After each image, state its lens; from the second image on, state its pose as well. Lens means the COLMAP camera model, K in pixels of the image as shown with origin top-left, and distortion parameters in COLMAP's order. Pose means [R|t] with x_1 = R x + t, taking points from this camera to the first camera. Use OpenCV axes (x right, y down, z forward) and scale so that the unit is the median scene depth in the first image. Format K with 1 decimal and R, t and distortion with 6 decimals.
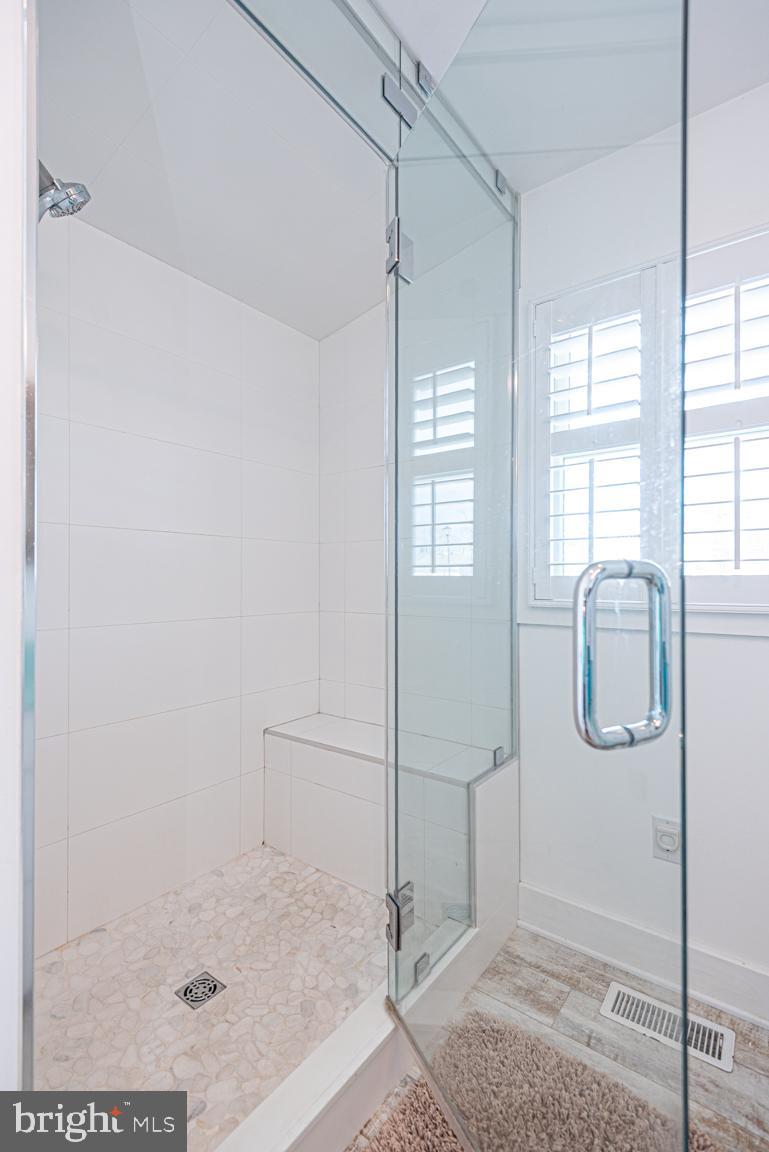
lens RADIAL K [[516.7, 0, 381.9], [0, 516.7, 572.2], [0, 0, 1]] dist [0.022686, -0.010170]
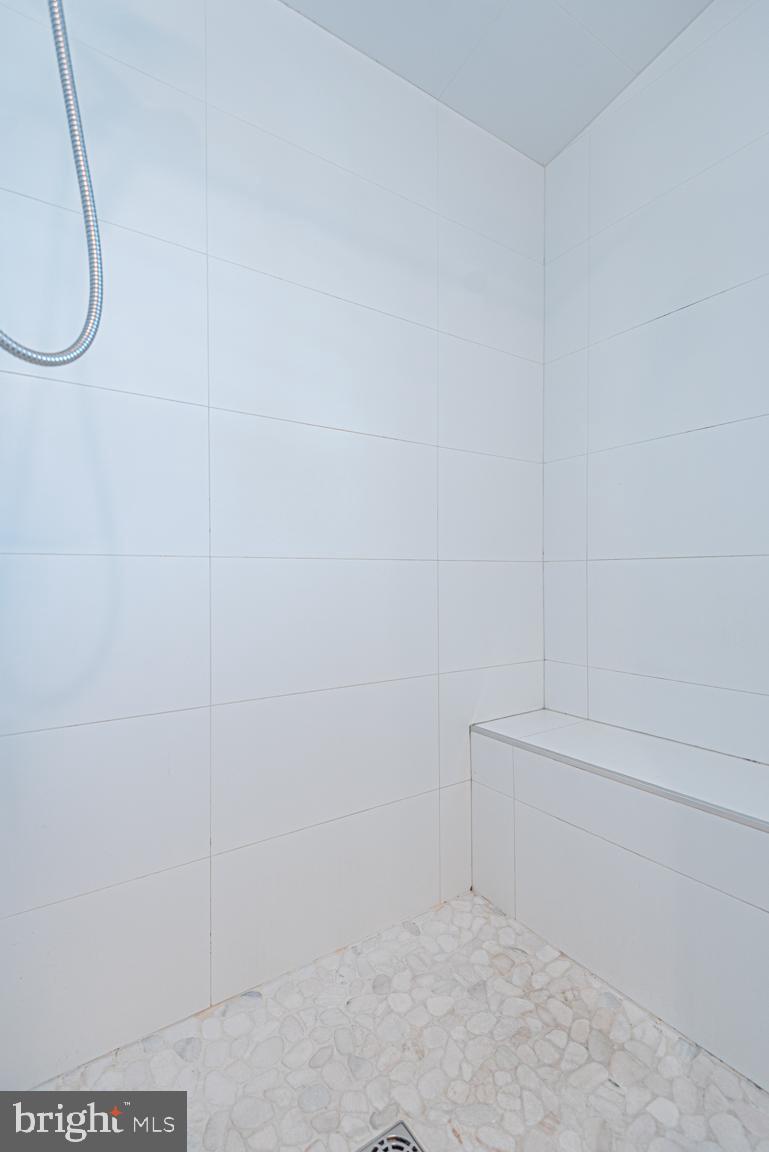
lens RADIAL K [[516.7, 0, 388.8], [0, 516.7, 571.9], [0, 0, 1]] dist [0.022686, -0.010170]
pose [[0.952007, -0.007536, -0.305985, -0.142467], [0.006867, 0.999971, -0.003263, 0.119869], [0.306001, 0.001006, 0.952031, 0.368450]]
